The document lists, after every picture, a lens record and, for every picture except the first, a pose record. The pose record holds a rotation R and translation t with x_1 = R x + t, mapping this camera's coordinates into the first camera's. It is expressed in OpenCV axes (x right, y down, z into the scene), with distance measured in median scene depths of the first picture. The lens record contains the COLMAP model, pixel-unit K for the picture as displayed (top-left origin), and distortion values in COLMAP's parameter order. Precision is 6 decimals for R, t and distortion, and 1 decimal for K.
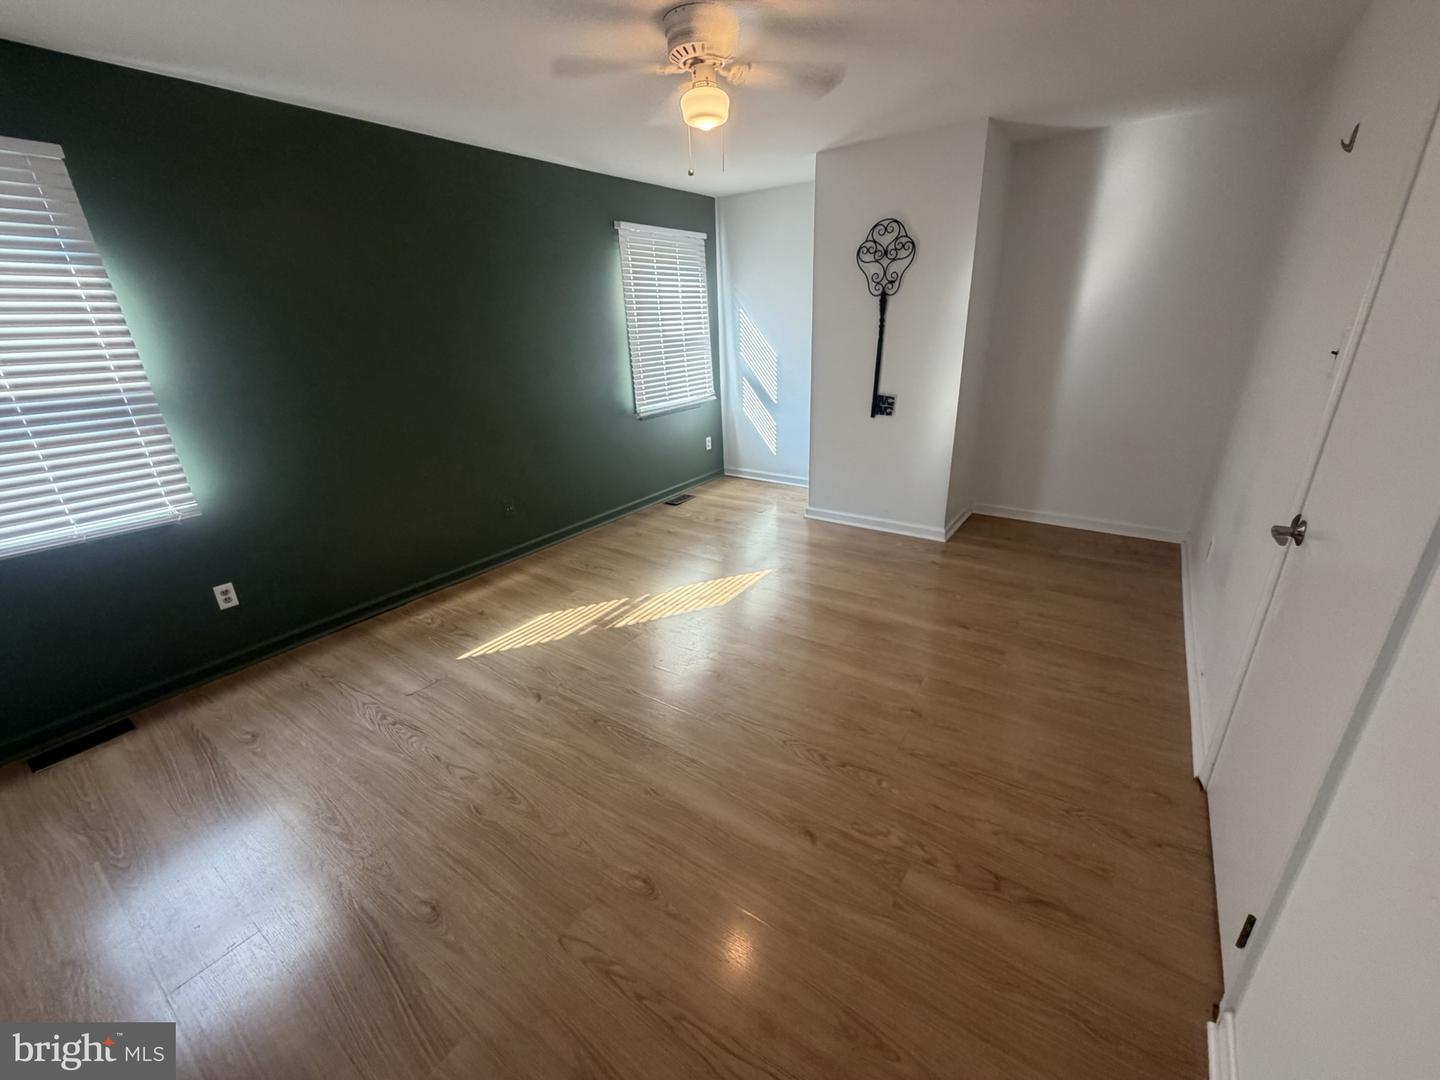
lens RADIAL K [[575.1, 0, 721.5], [0, 575.1, 544.1], [0, 0, 1]] dist [0.000048, 0.000604]
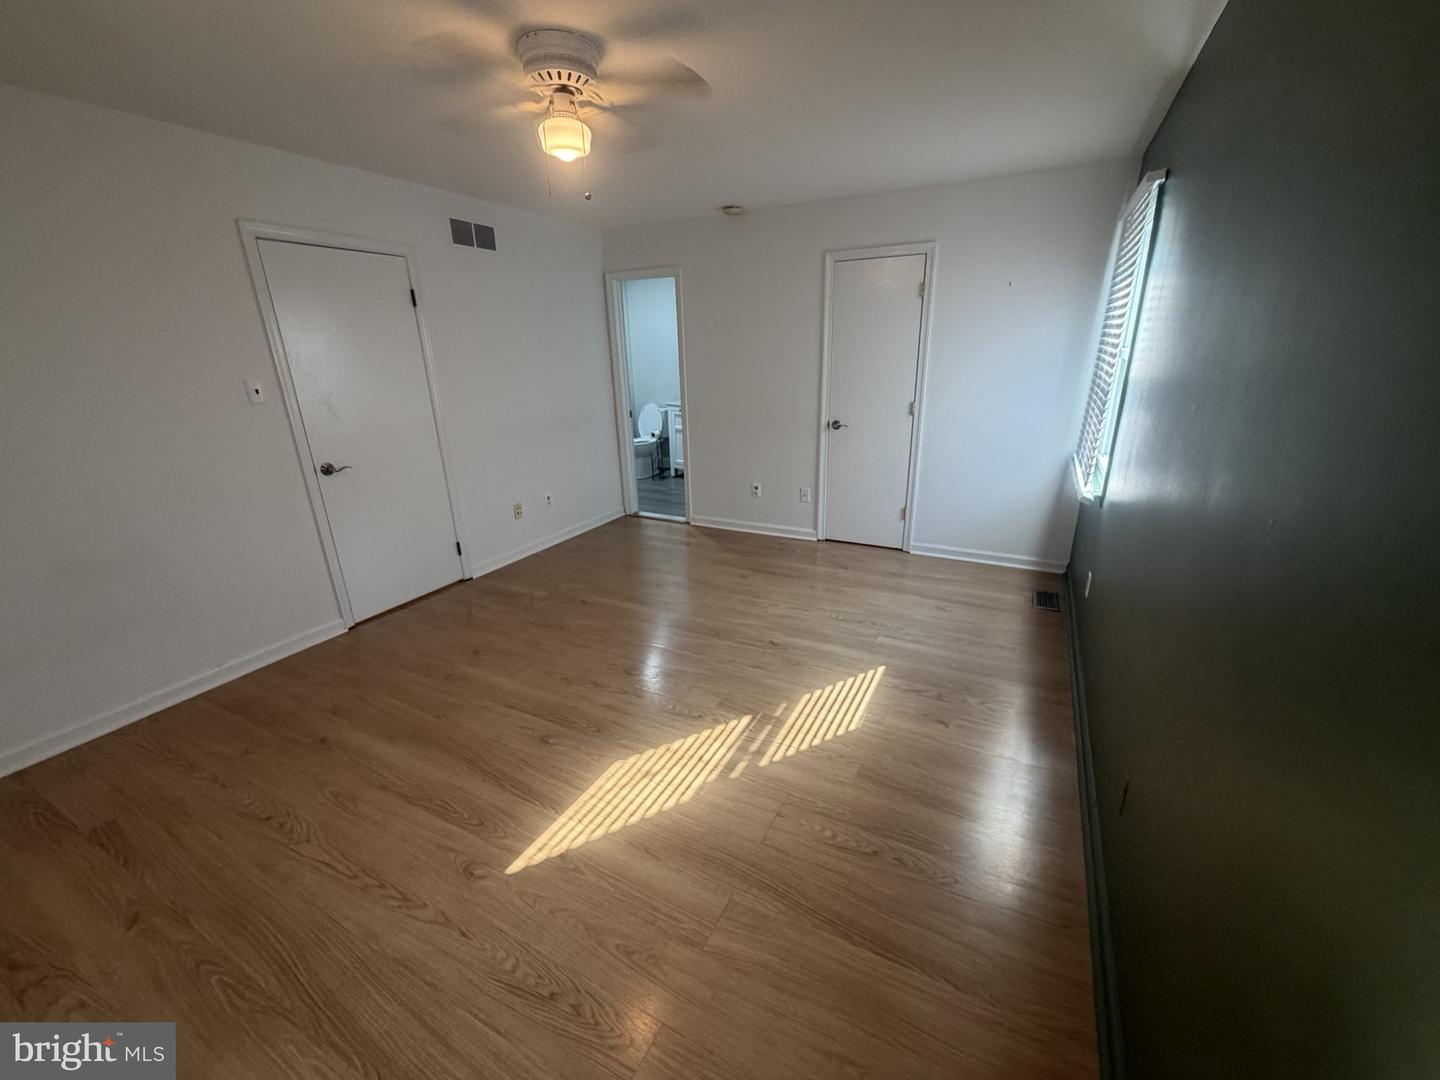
lens RADIAL K [[575.1, 0, 722.4], [0, 575.1, 545.8], [0, 0, 1]] dist [0.000048, 0.000604]
pose [[-0.989945, 0.095952, -0.103930, -0.077431], [0.004000, 0.753439, 0.657505, -0.543566], [0.141394, 0.650479, -0.746247, 1.358153]]
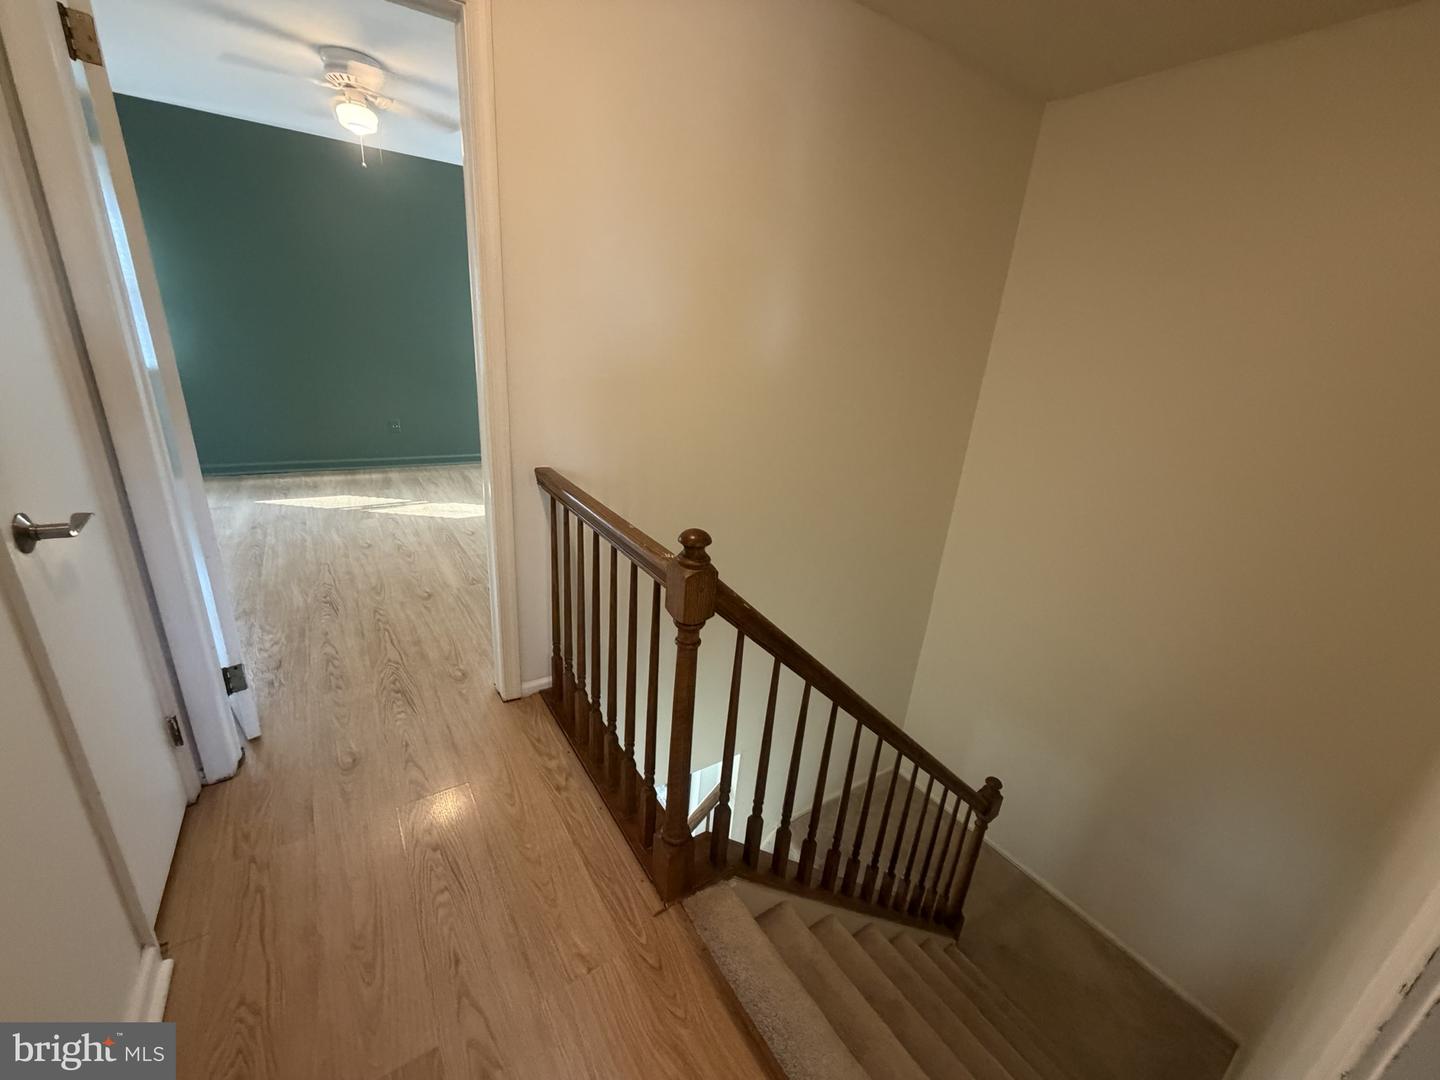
lens RADIAL K [[575.1, 0, 718.7], [0, 575.1, 536.3], [0, 0, 1]] dist [0.000048, 0.000604]
pose [[0.926541, 0.220345, -0.304909, 0.902493], [-0.234053, 0.972185, -0.008670, 0.022772], [0.294517, 0.079398, 0.952342, -0.007148]]
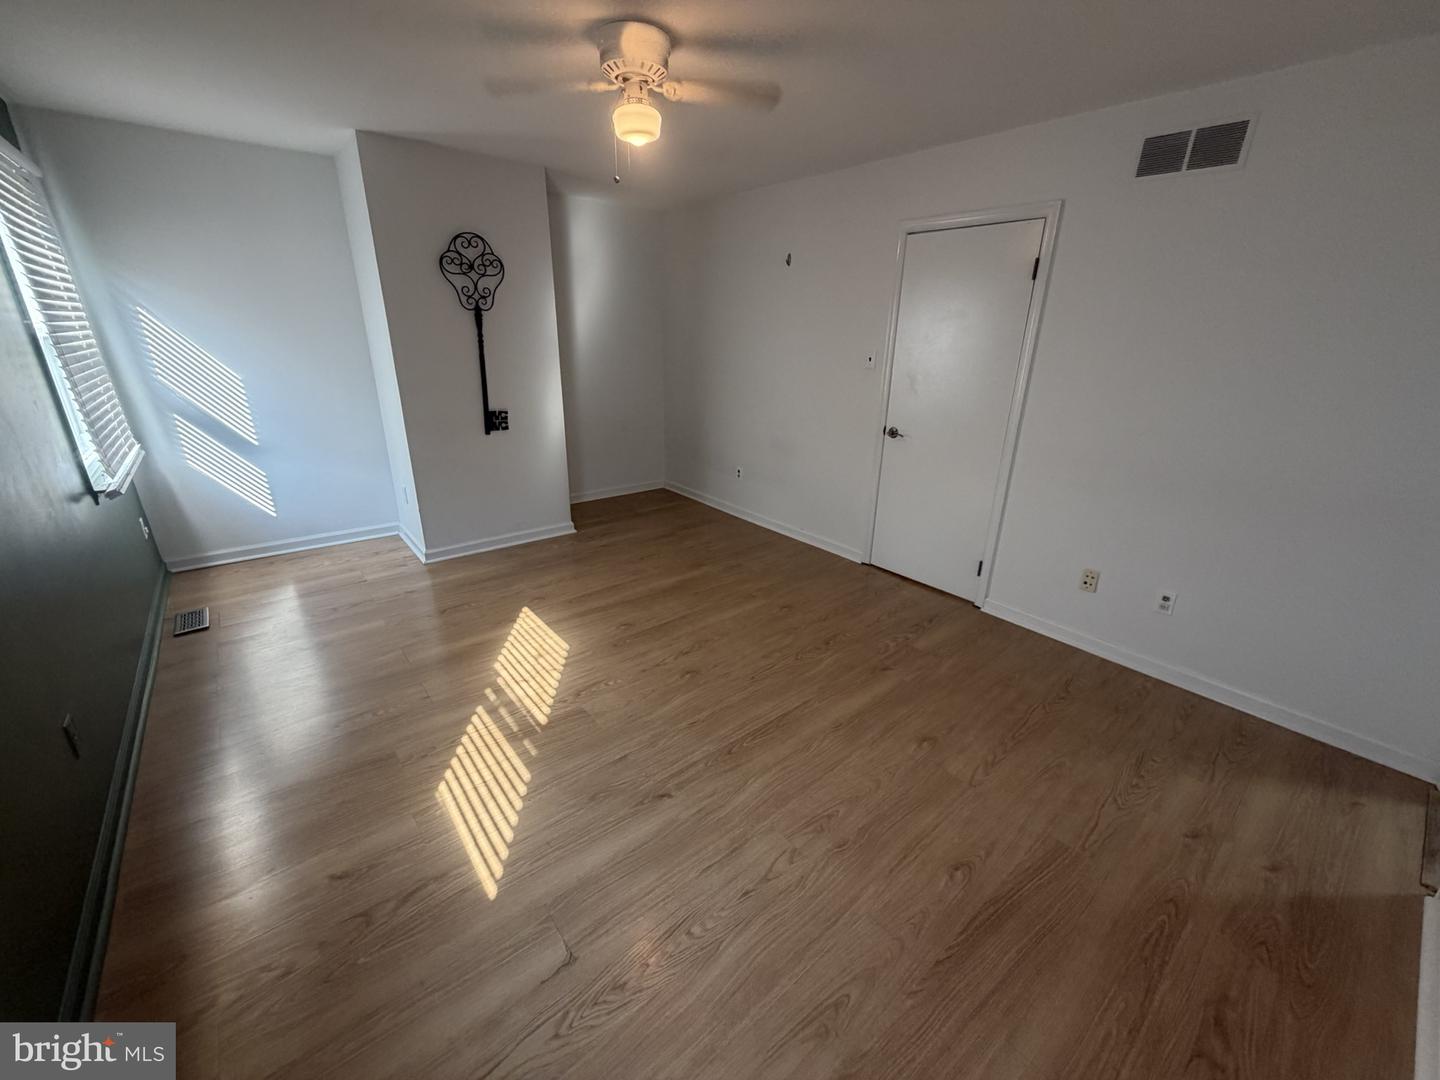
lens RADIAL K [[575.1, 0, 723.0], [0, 575.1, 543.4], [0, 0, 1]] dist [0.000048, 0.000604]
pose [[0.261549, -0.298082, 0.918008, -0.705864], [0.327140, 0.922196, 0.206237, -0.147881], [-0.908059, 0.246376, 0.338714, 0.436043]]
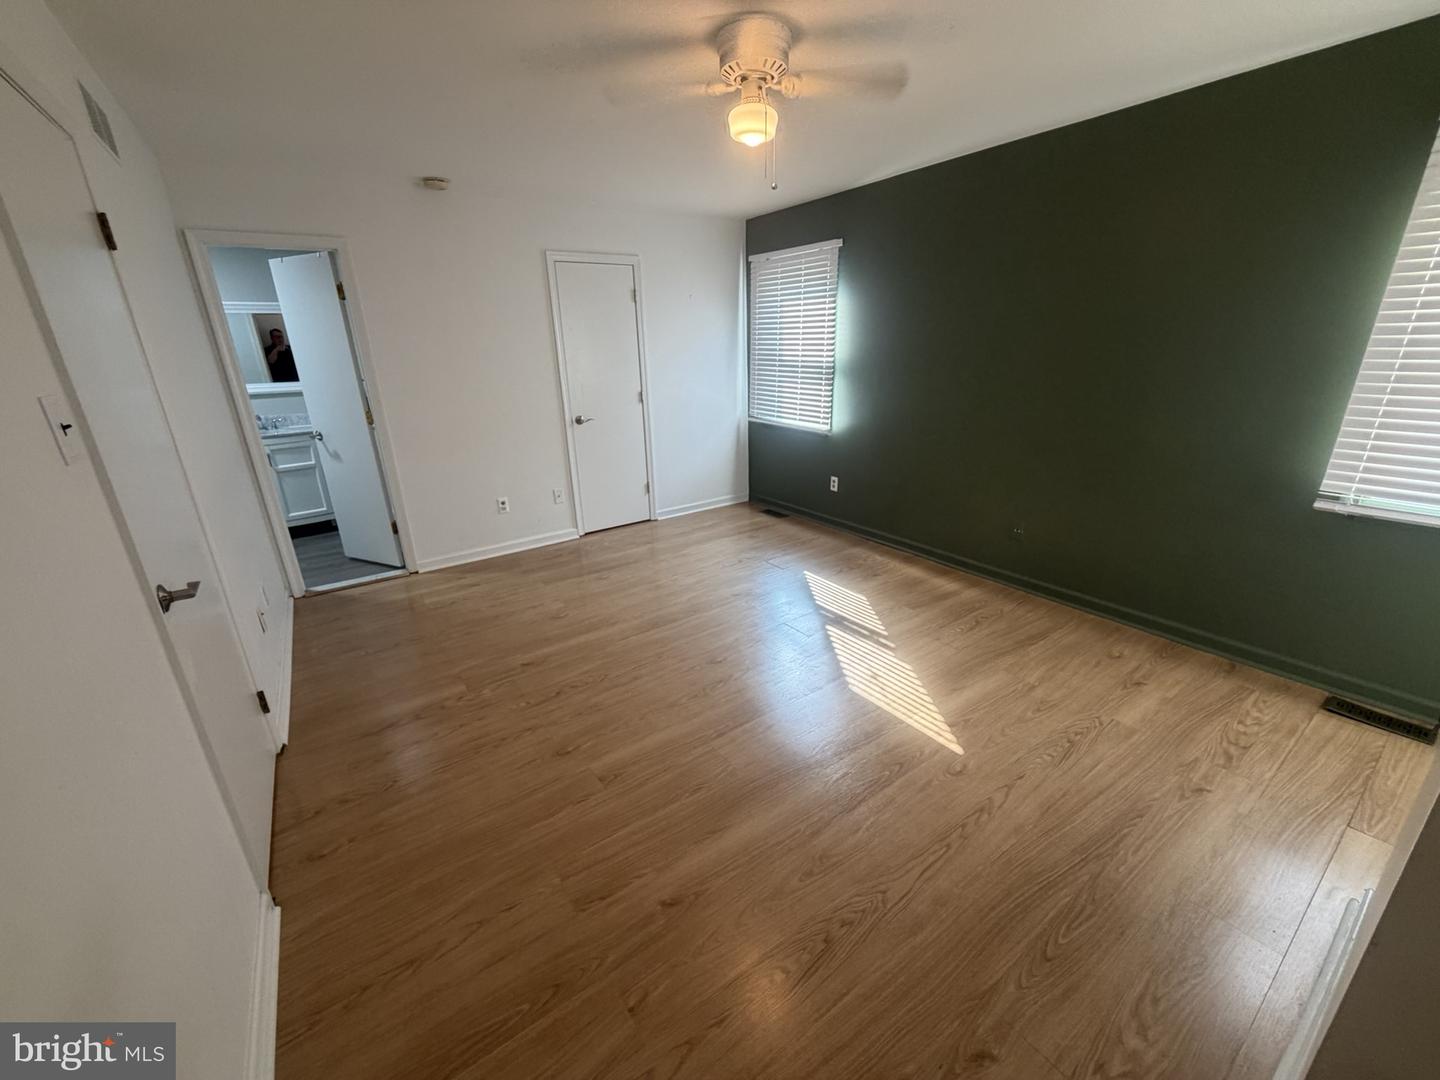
lens RADIAL K [[575.1, 0, 723.3], [0, 575.1, 545.1], [0, 0, 1]] dist [0.000048, 0.000604]
pose [[-0.337178, 0.353620, -0.872504, 0.685002], [-0.311672, 0.832586, 0.457887, -0.368013], [0.888353, 0.426325, -0.170517, 0.889337]]
